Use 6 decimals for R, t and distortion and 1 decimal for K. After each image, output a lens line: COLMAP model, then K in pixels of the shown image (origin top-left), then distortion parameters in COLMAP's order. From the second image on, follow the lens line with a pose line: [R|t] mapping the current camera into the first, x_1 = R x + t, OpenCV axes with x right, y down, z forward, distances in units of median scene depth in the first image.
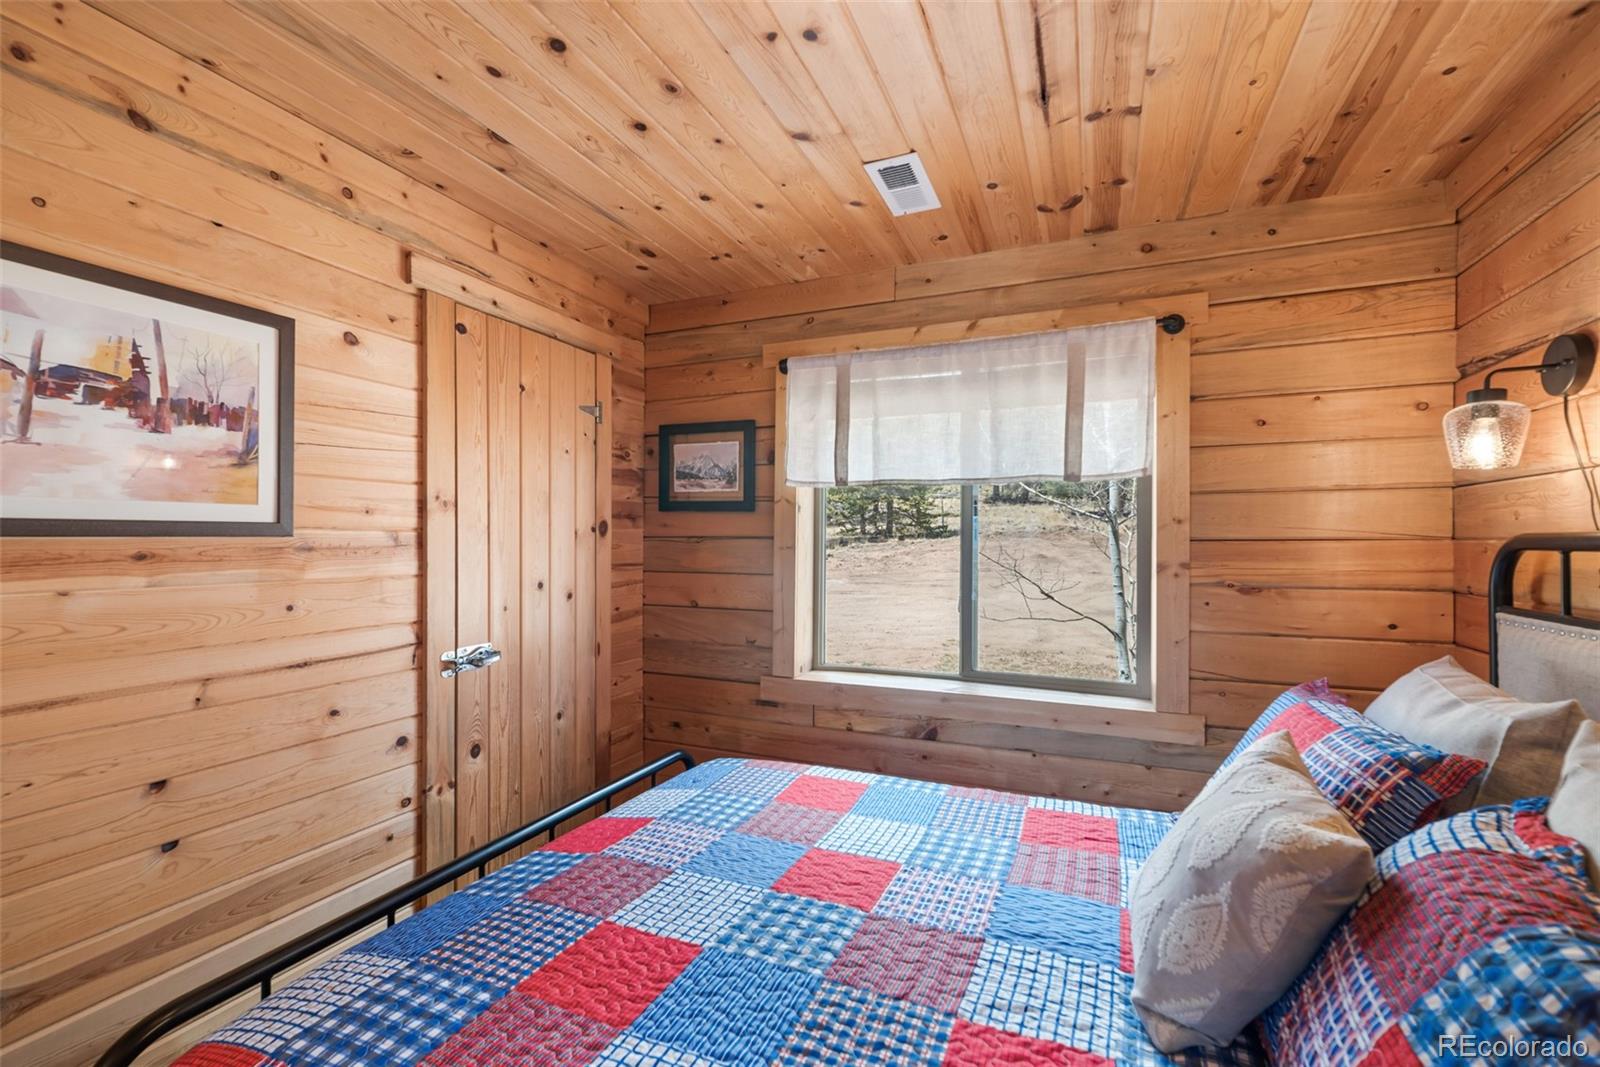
lens RADIAL K [[699.9, 0, 804.5], [0, 699.9, 537.8], [0, 0, 1]] dist [0.009235, 0.000567]
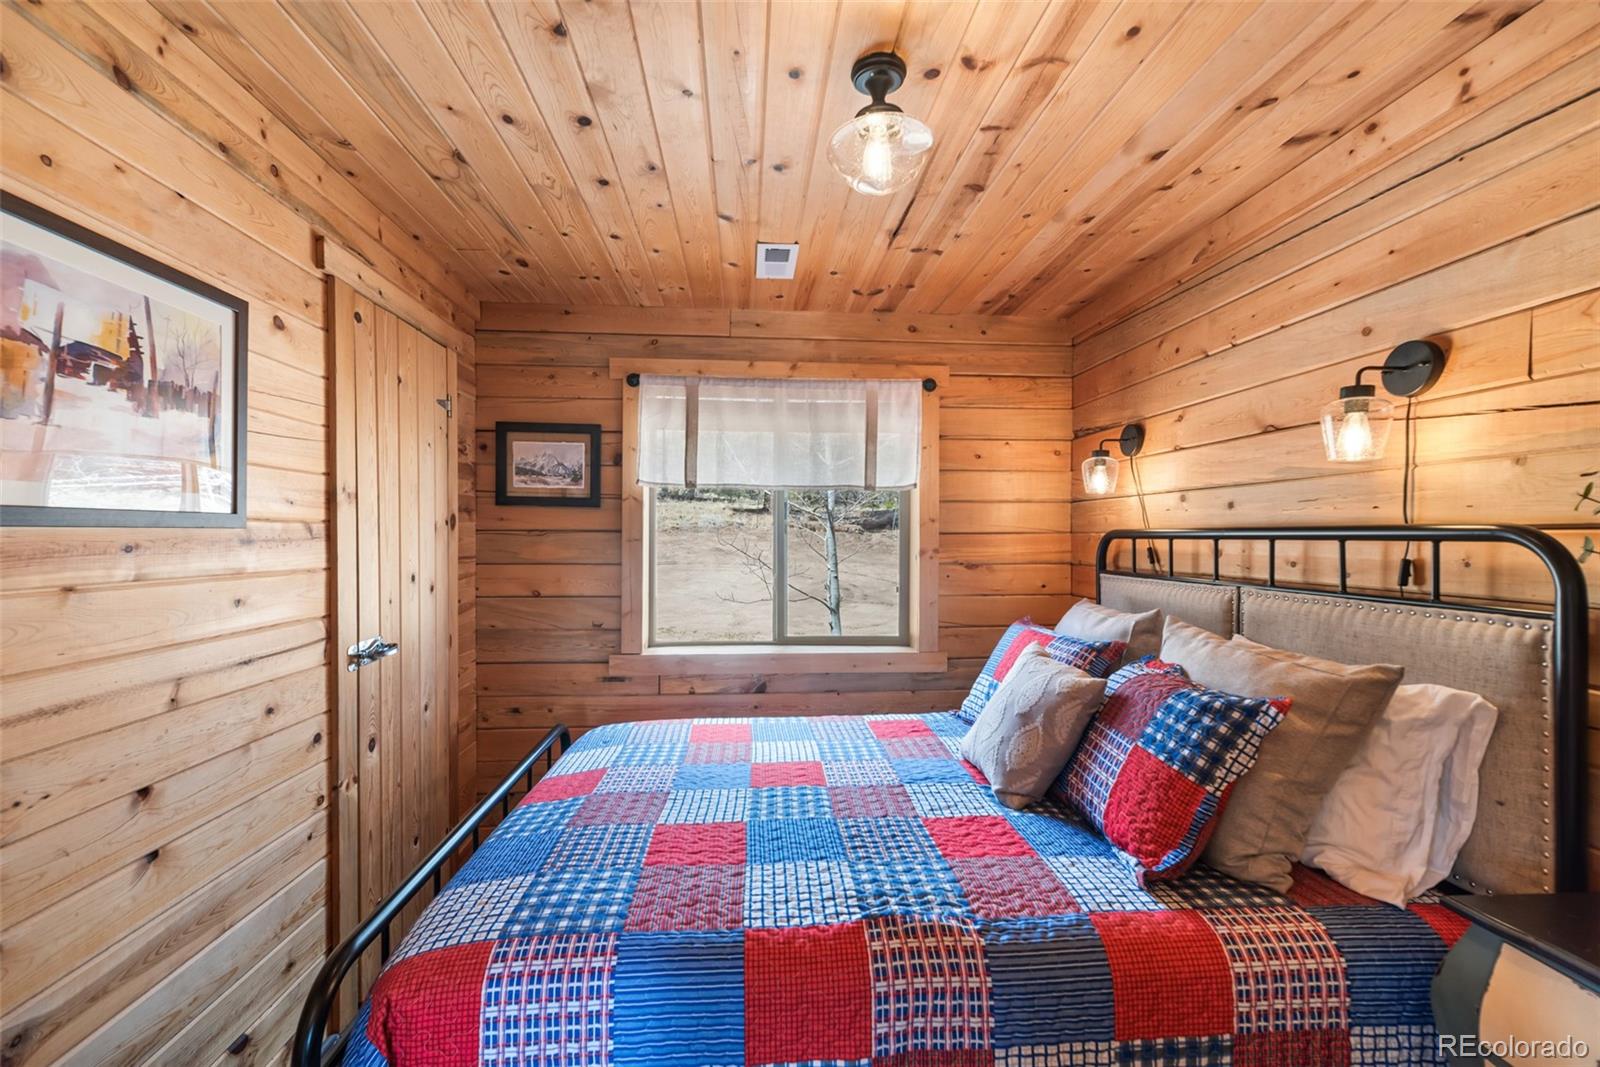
lens RADIAL K [[699.9, 0, 810.0], [0, 699.9, 537.4], [0, 0, 1]] dist [0.009235, 0.000567]
pose [[0.880484, -0.001374, 0.474073, -0.432236], [-0.001974, 0.999976, 0.006566, 0.002703], [-0.474071, -0.006717, 0.880461, -0.183095]]
